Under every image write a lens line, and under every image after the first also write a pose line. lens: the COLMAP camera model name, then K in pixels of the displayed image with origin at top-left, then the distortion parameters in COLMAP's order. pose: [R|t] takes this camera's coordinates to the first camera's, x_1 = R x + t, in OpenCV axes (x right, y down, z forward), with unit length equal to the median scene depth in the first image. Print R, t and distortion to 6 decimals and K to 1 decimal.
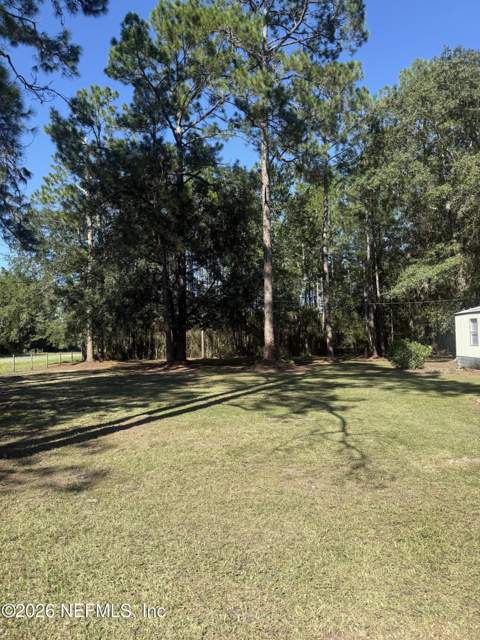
lens RADIAL K [[450.9, 0, 241.2], [0, 450.9, 318.9], [0, 0, 1]] dist [0.052743, -0.073593]
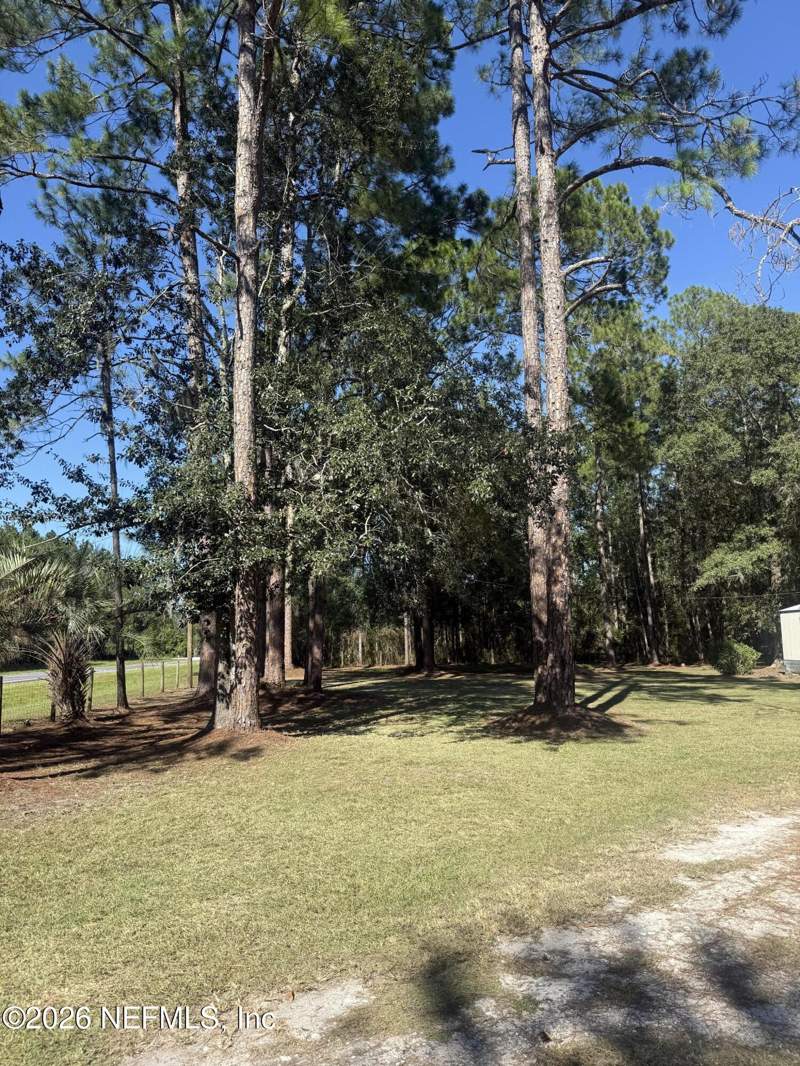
lens RADIAL K [[751.0, 0, 396.9], [0, 751.0, 535.7], [0, 0, 1]] dist [0.052743, -0.073593]
pose [[0.997925, 0.013013, 0.063055, -0.313220], [-0.007122, 0.995663, -0.092757, -0.013642], [-0.063989, 0.092115, 0.993690, -0.359434]]
